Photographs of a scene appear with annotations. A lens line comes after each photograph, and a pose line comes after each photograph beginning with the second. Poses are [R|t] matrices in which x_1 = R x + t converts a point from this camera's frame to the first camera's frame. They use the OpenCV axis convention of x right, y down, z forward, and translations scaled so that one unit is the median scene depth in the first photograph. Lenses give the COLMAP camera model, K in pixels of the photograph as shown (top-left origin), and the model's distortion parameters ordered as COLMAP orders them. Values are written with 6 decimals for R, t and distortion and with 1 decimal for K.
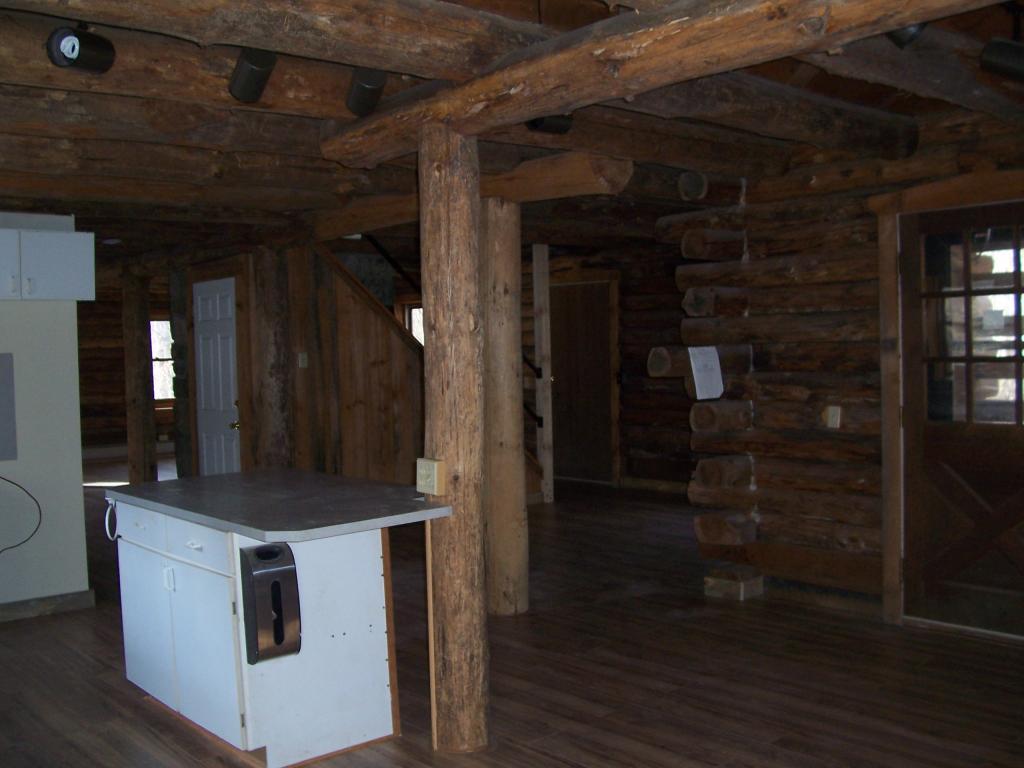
lens RADIAL K [[1047.7, 0, 512.0], [0, 1047.7, 384.0], [0, 0, 1]] dist [-0.165656, 0.135830]
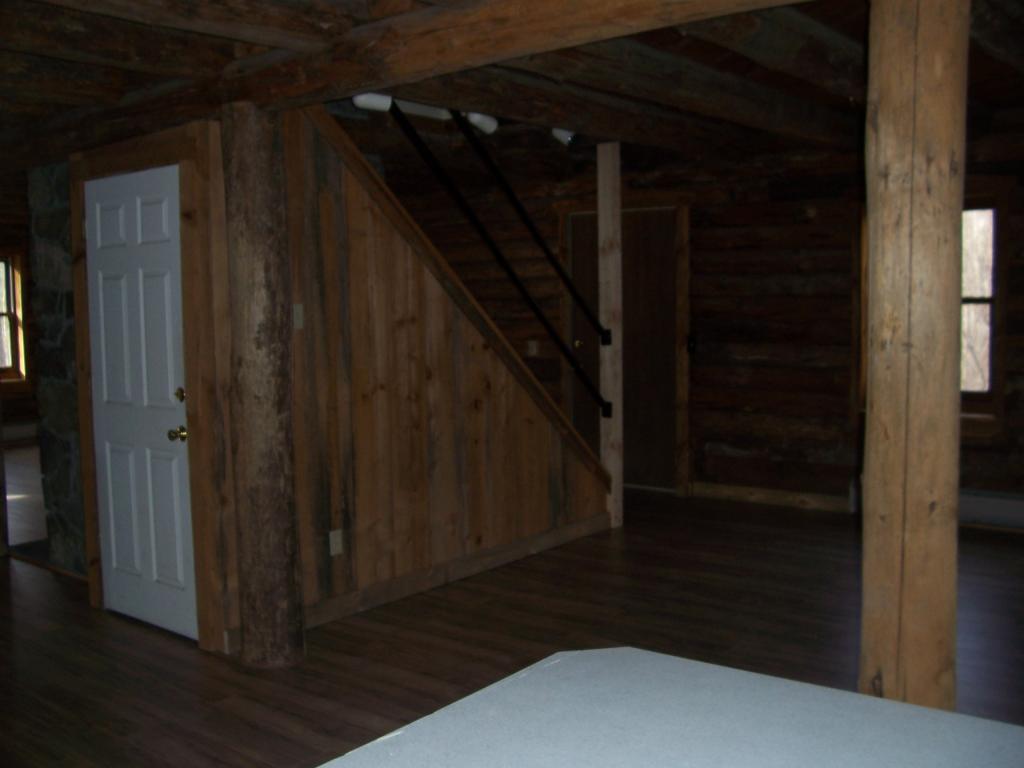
lens RADIAL K [[1047.7, 0, 512.0], [0, 1047.7, 384.0], [0, 0, 1]] dist [-0.165656, 0.135830]
pose [[0.983822, -0.005924, 0.179050, -0.181774], [-0.001369, 0.999175, 0.040578, -0.009075], [-0.179143, -0.040167, 0.983003, 0.407852]]
